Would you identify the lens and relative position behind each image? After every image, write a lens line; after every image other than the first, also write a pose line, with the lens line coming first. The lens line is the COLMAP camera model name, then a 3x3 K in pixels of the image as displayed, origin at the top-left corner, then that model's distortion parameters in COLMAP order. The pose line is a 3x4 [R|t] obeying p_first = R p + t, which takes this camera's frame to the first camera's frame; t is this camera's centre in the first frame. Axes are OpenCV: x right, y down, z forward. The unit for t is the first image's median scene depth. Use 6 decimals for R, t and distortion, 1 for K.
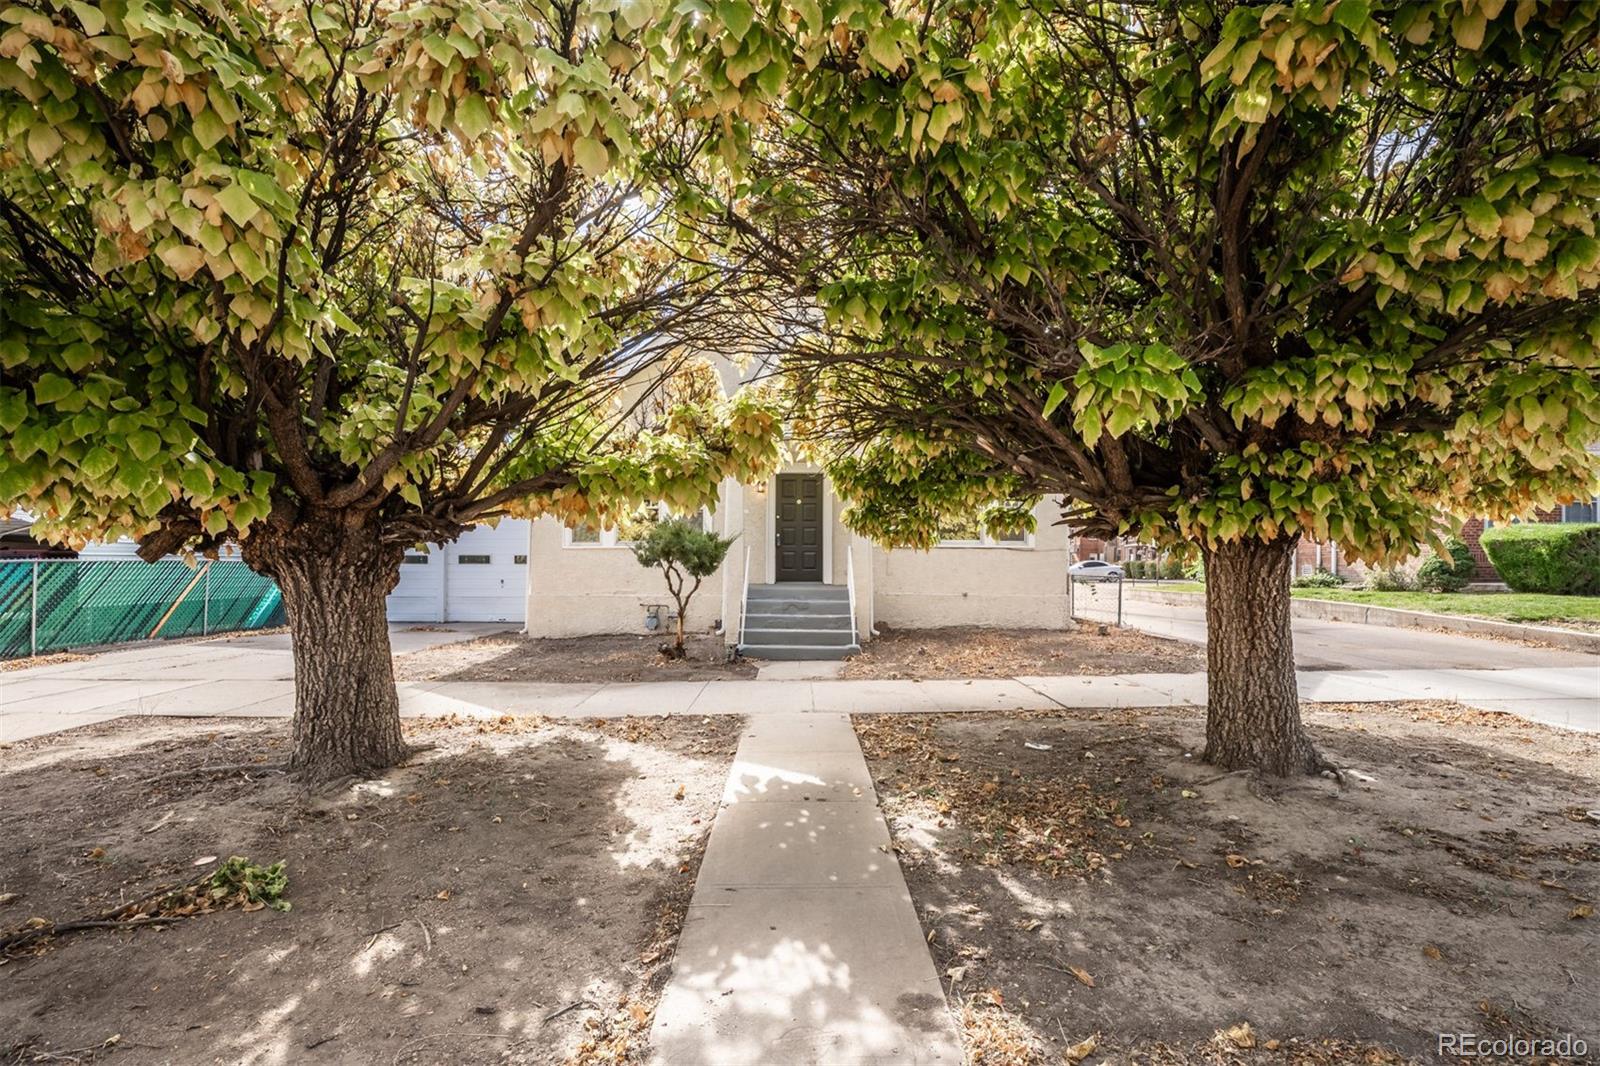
lens RADIAL K [[639.1, 0, 799.8], [0, 639.1, 538.7], [0, 0, 1]] dist [-0.007351, 0.000221]
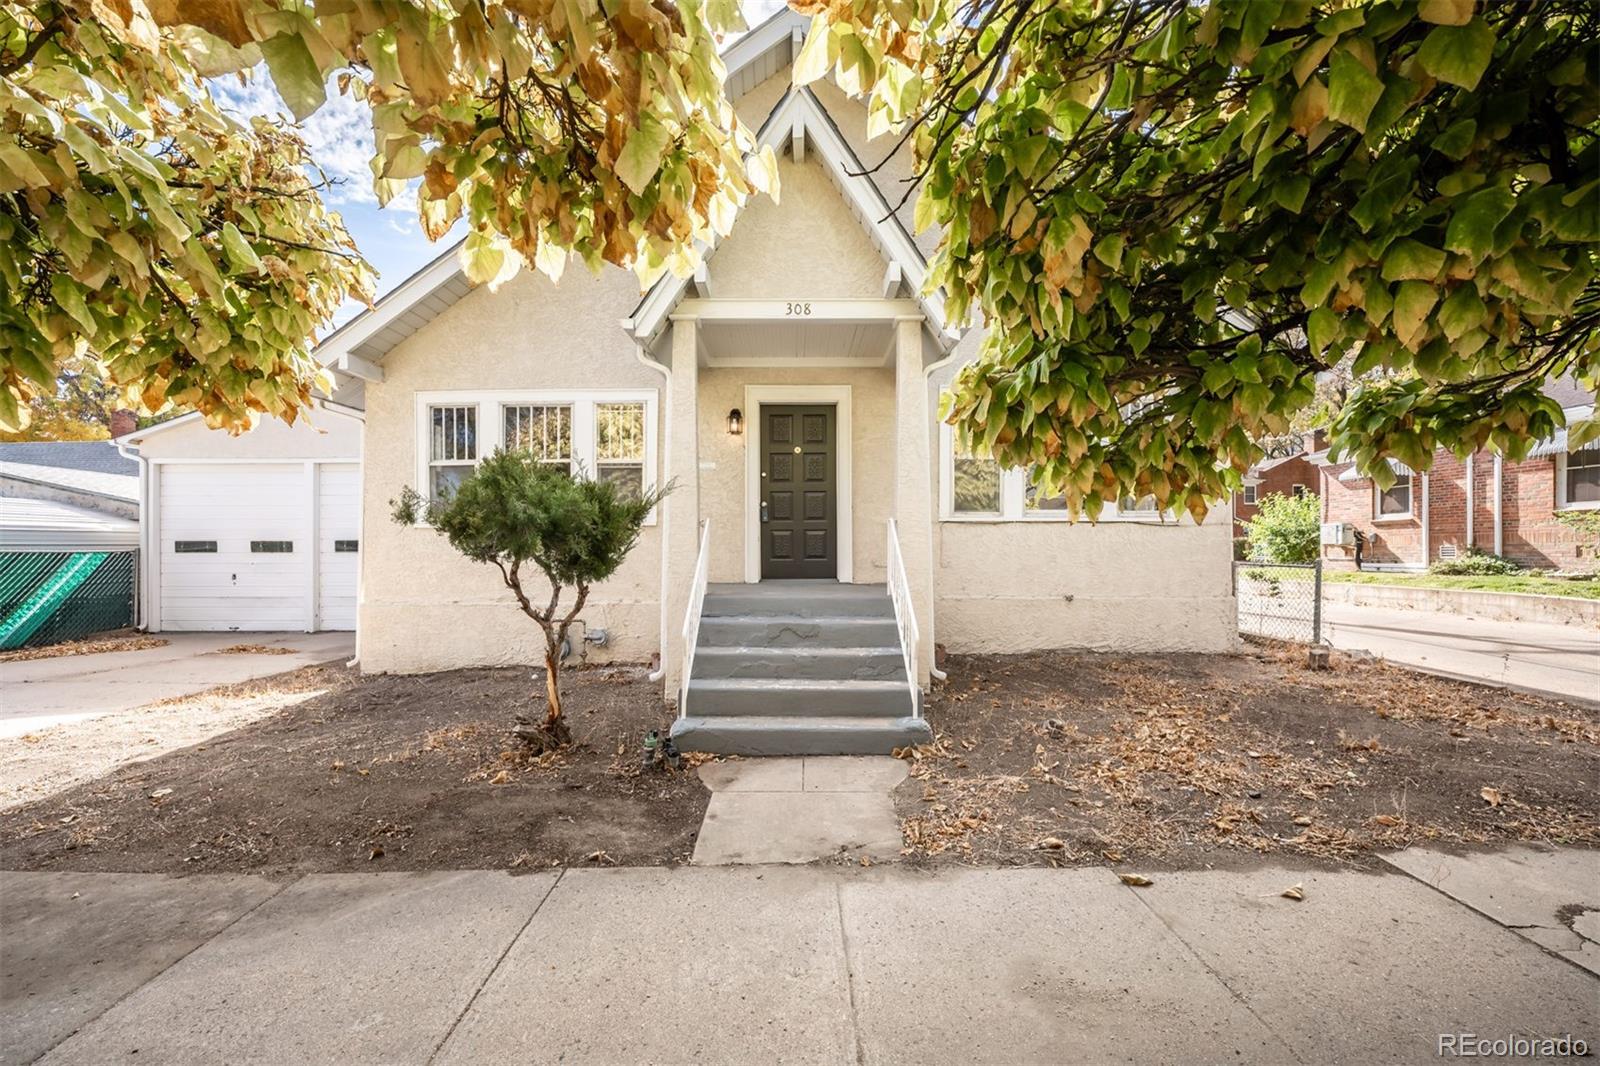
lens RADIAL K [[639.1, 0, 797.0], [0, 639.1, 541.6], [0, 0, 1]] dist [-0.007351, 0.000221]
pose [[0.999973, -0.007227, -0.000995, -0.001993], [0.007254, 0.999496, 0.030911, 0.012551], [0.000772, -0.030917, 0.999522, 0.396872]]
